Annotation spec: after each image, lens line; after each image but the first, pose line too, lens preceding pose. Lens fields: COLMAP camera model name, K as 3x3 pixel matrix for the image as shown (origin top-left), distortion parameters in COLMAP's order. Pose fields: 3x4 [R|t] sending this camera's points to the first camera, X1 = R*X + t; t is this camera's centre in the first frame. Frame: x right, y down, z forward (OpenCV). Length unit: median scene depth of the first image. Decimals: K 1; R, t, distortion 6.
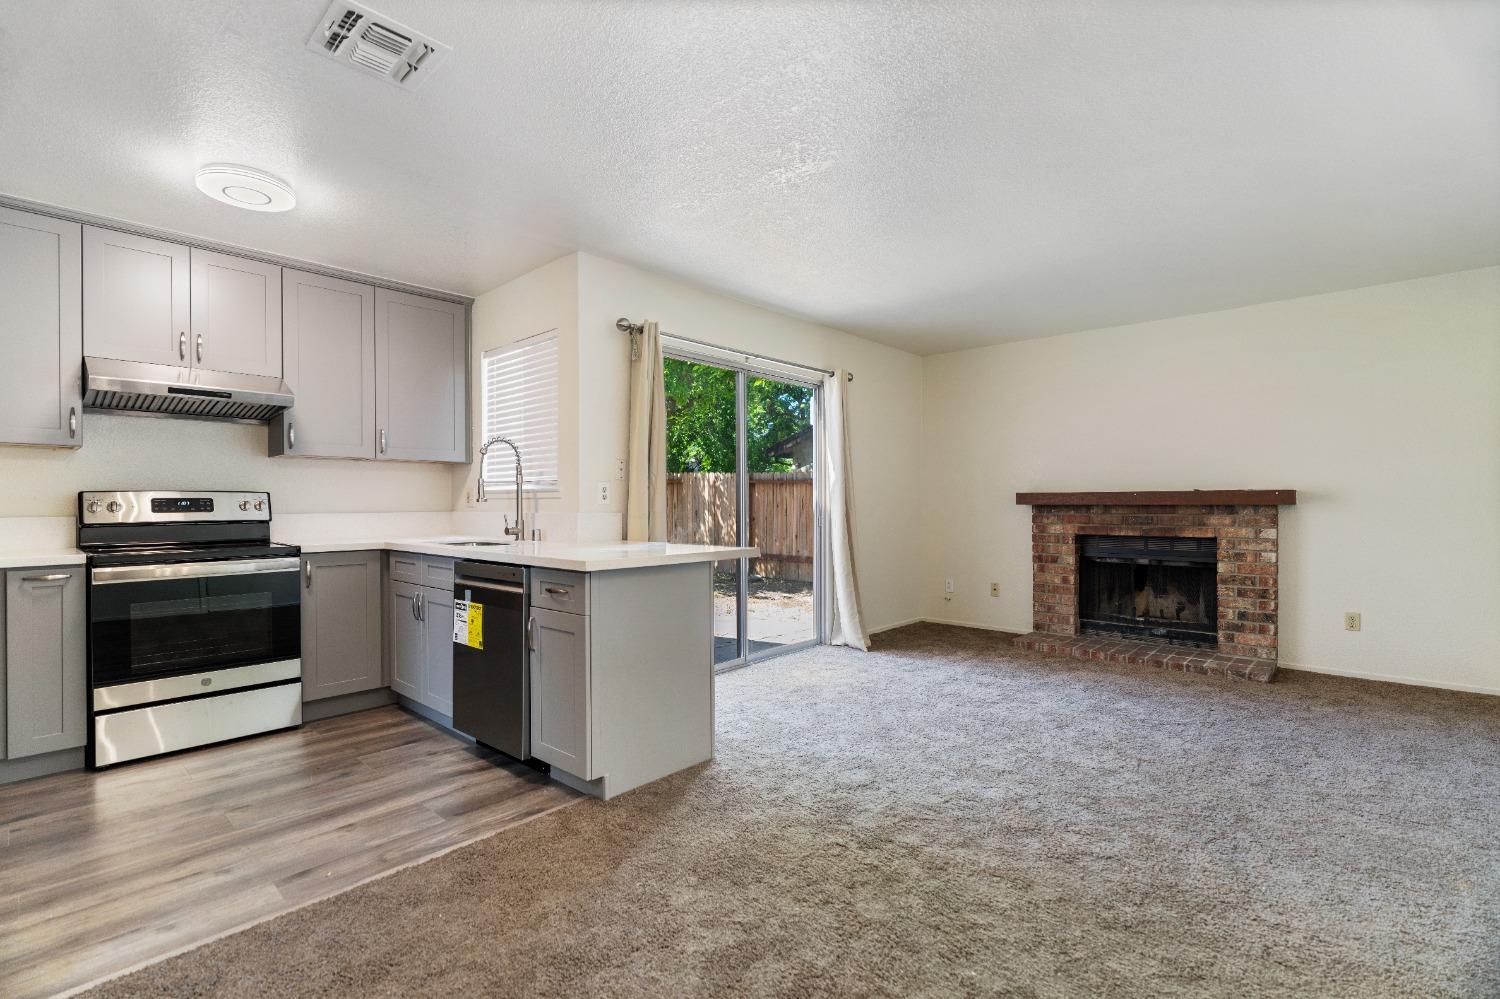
lens RADIAL K [[685.2, 0, 742.6], [0, 685.2, 502.0], [0, 0, 1]] dist [-0.001419, -0.000209]
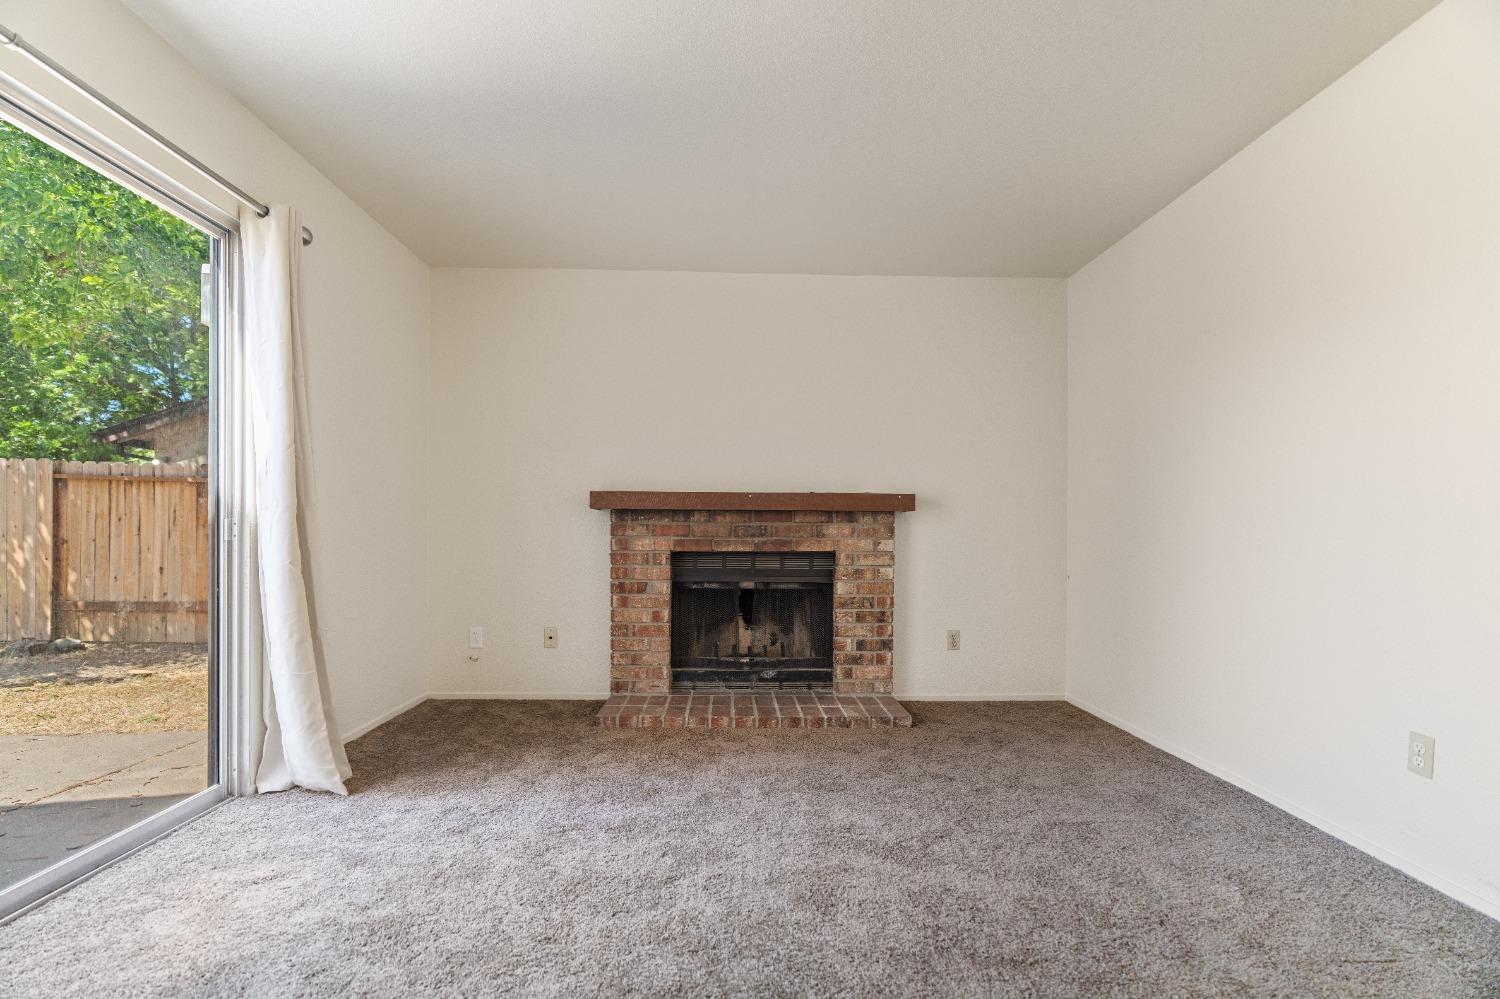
lens RADIAL K [[720.0, 0, 765.2], [0, 720.0, 533.3], [0, 0, 1]] dist [-0.002666, -0.000016]
pose [[0.712751, 0.004157, 0.701405, 0.032801], [-0.008939, 0.999955, 0.003158, 0.026850], [-0.701361, -0.008521, 0.712756, 0.423432]]
